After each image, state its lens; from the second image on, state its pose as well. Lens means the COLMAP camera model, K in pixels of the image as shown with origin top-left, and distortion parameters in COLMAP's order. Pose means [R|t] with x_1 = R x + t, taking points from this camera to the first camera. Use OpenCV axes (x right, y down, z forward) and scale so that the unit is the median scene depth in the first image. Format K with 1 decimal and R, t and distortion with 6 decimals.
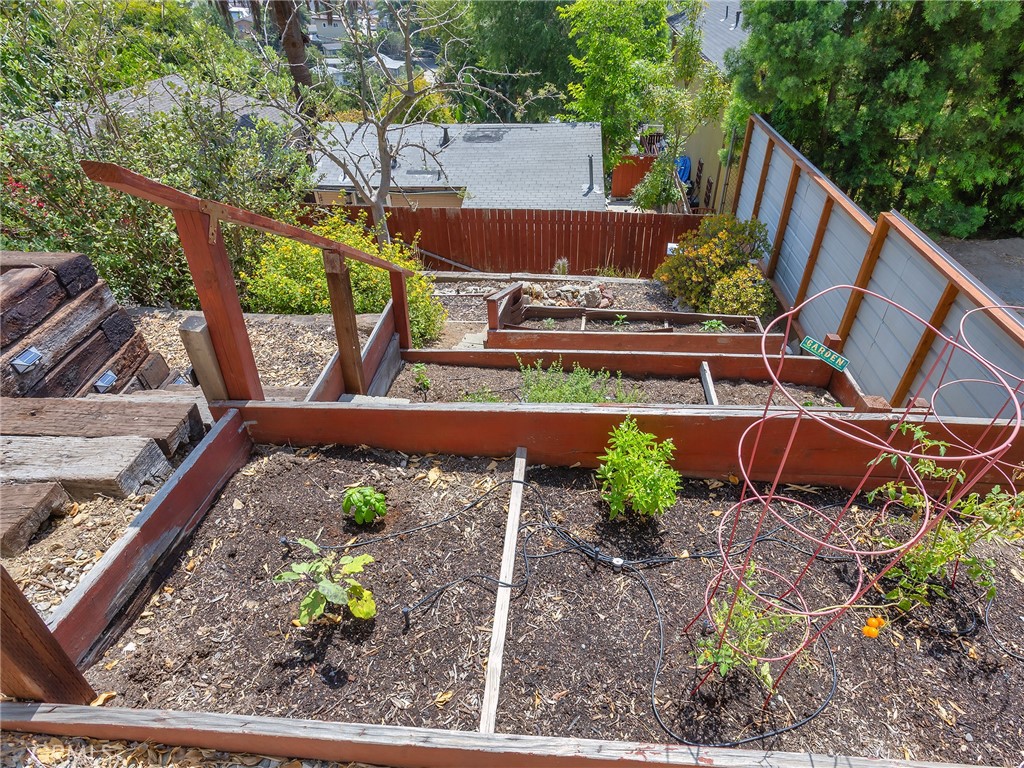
lens RADIAL K [[550.8, 0, 512.0], [0, 550.8, 384.0], [0, 0, 1]] dist [-0.044887, -0.000400]
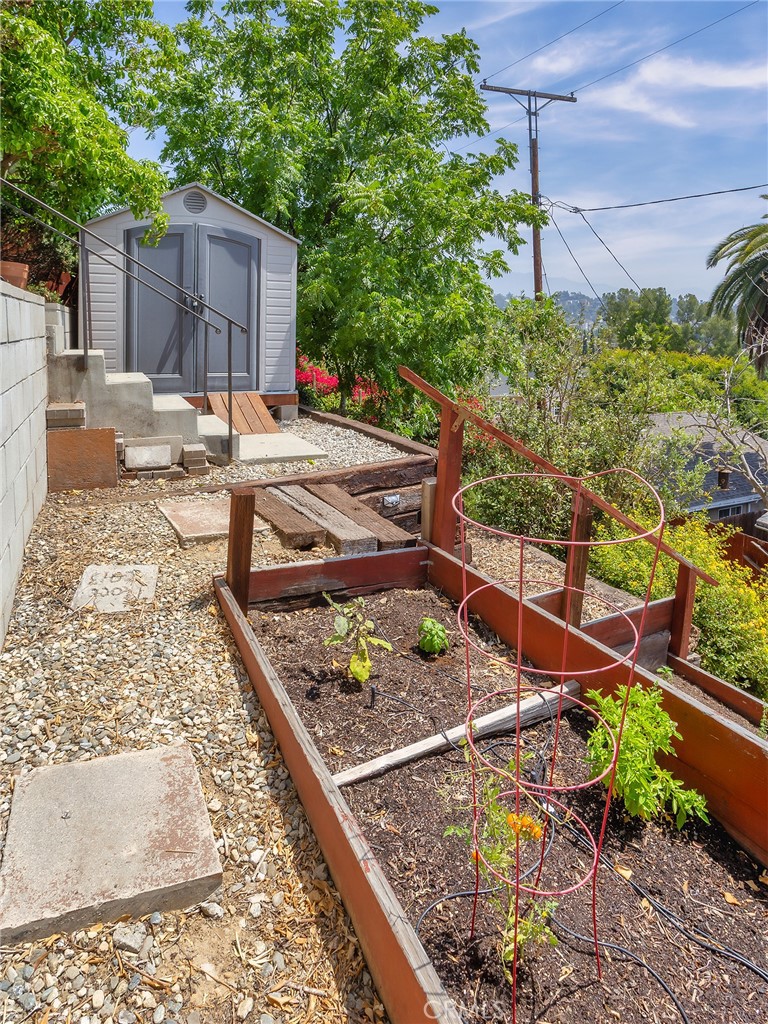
lens RADIAL K [[550.8, 0, 384.0], [0, 550.8, 512.0], [0, 0, 1]] dist [-0.044887, -0.000400]
pose [[0.501703, 0.280488, -0.818303, 0.671575], [-0.542542, 0.838817, -0.045114, 0.112392], [0.673752, 0.466598, 0.573013, 0.108841]]
